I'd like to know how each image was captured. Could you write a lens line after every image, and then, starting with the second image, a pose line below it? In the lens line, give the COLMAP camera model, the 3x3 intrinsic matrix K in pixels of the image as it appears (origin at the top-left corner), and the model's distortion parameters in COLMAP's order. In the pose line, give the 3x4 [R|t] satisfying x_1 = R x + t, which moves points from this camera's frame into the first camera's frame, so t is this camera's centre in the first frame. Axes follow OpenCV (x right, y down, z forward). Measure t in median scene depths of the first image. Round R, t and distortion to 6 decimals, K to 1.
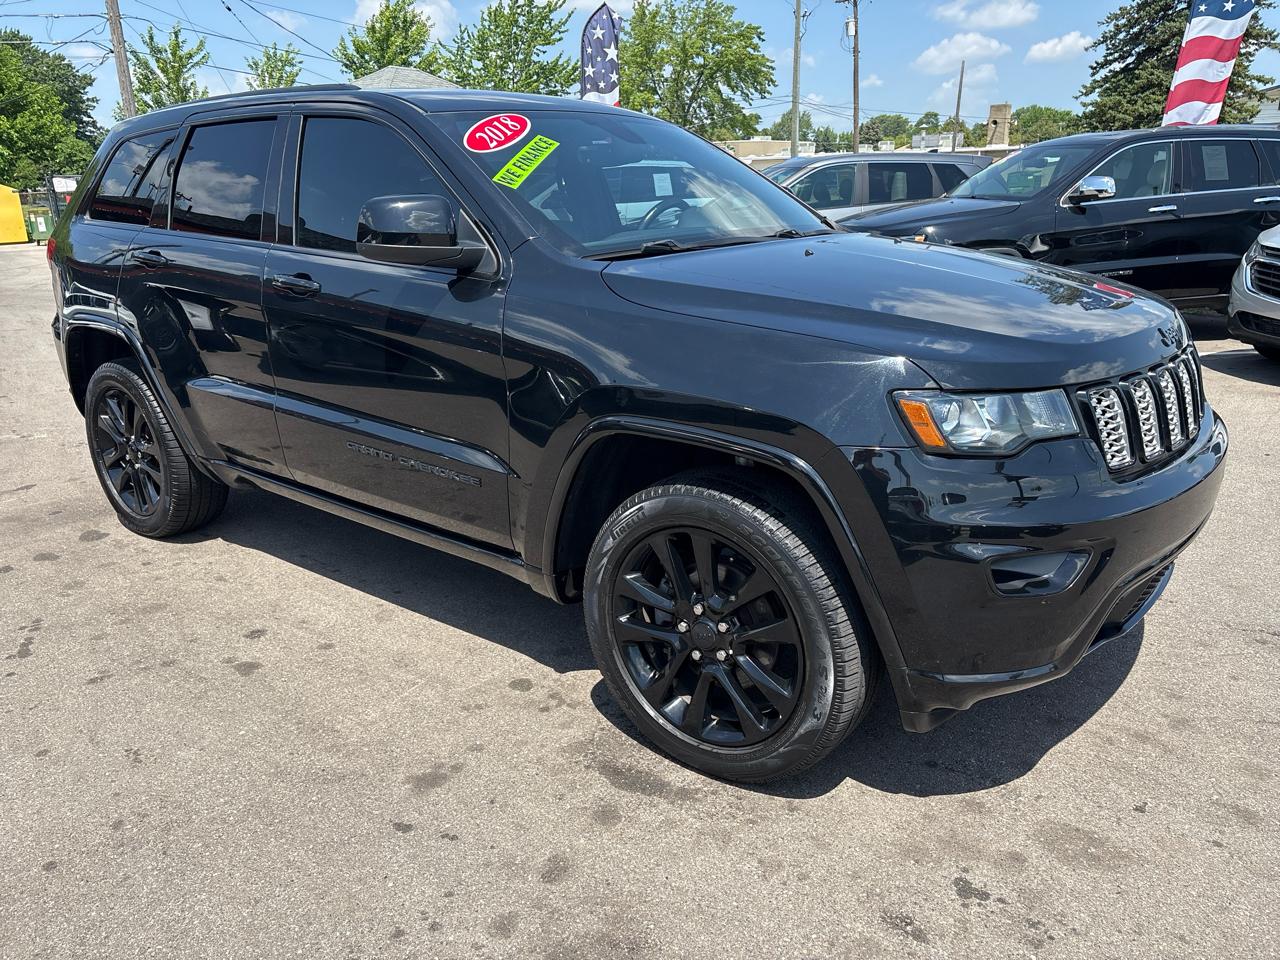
lens RADIAL K [[996.6, 0, 617.2], [0, 996.6, 479.2], [0, 0, 1]] dist [0.037618, -0.034496]
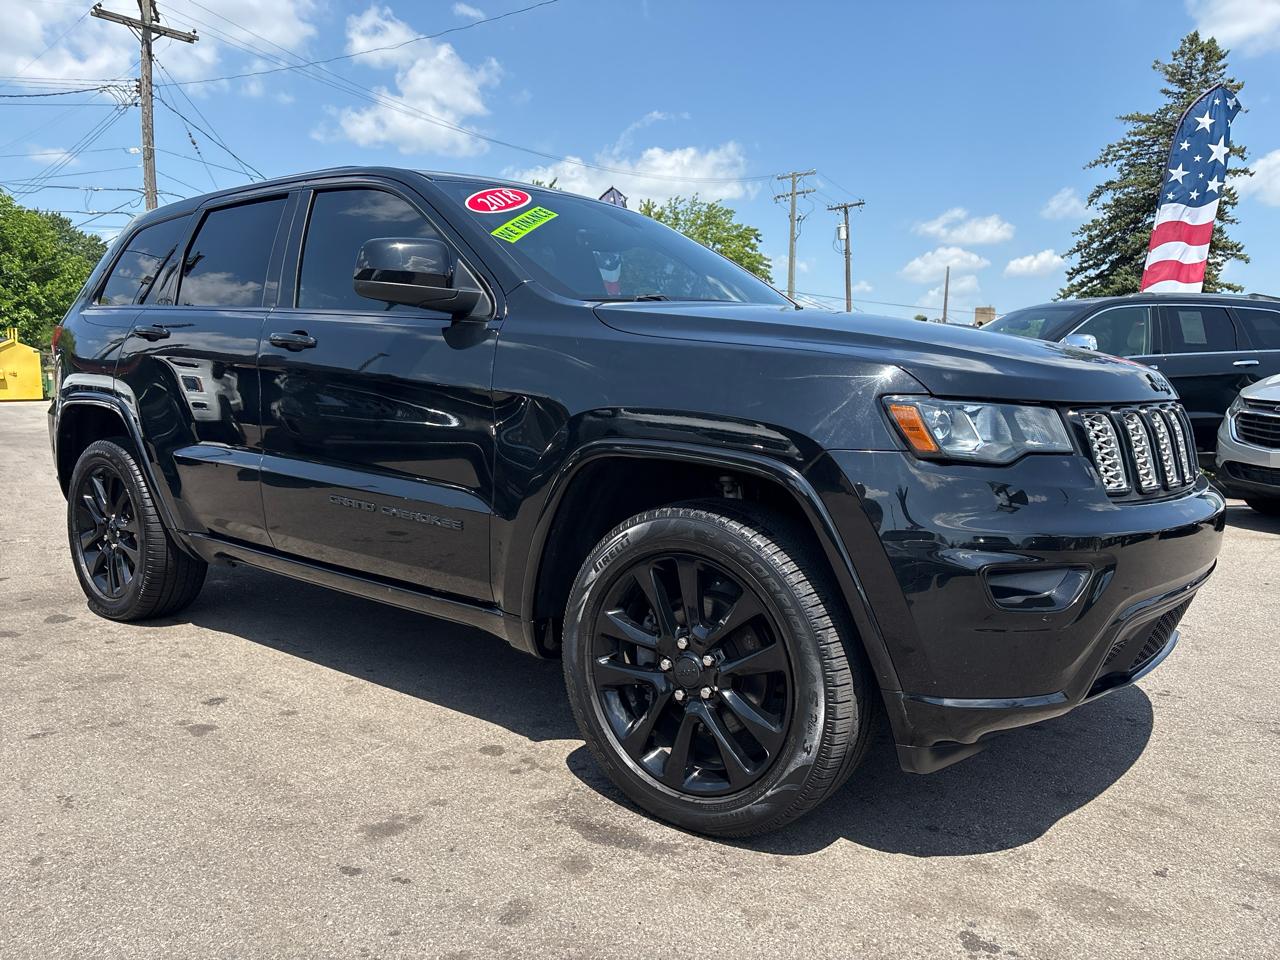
lens RADIAL K [[995.4, 0, 621.0], [0, 995.4, 479.6], [0, 0, 1]] dist [0.050953, -0.060359]
pose [[0.999462, 0.032484, 0.004564, 0.012869], [-0.031123, 0.983000, -0.180948, 0.140384], [-0.010365, 0.180708, 0.983482, 0.038126]]
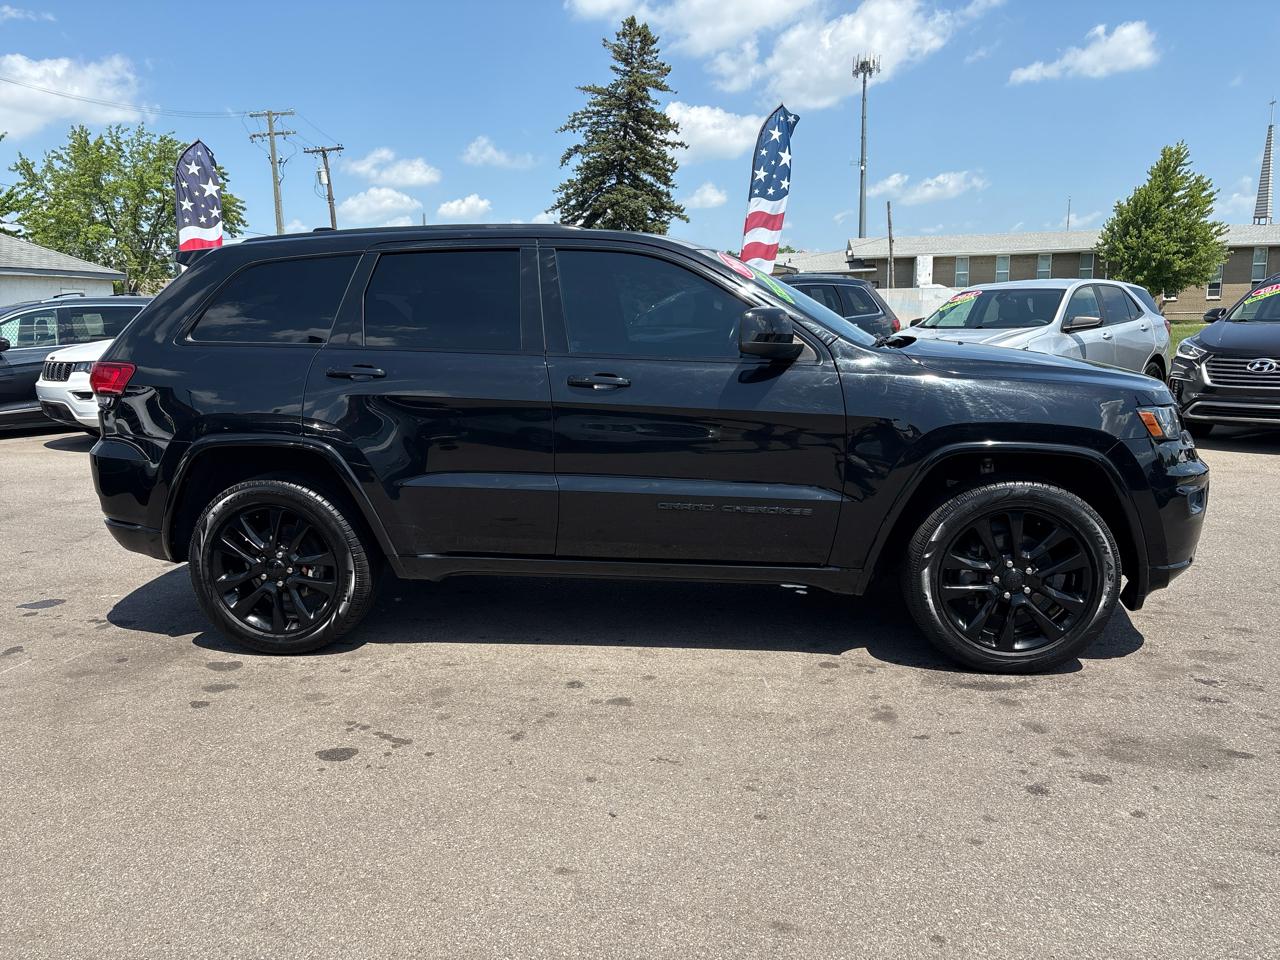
lens RADIAL K [[1008.7, 0, 630.3], [0, 1008.7, 486.1], [0, 0, 1]] dist [0.027789, 0.009304]
pose [[0.846620, -0.088305, 0.524821, -1.147934], [0.154786, 0.984365, -0.084068, 0.049742], [-0.509192, 0.152409, 0.847051, -0.048787]]
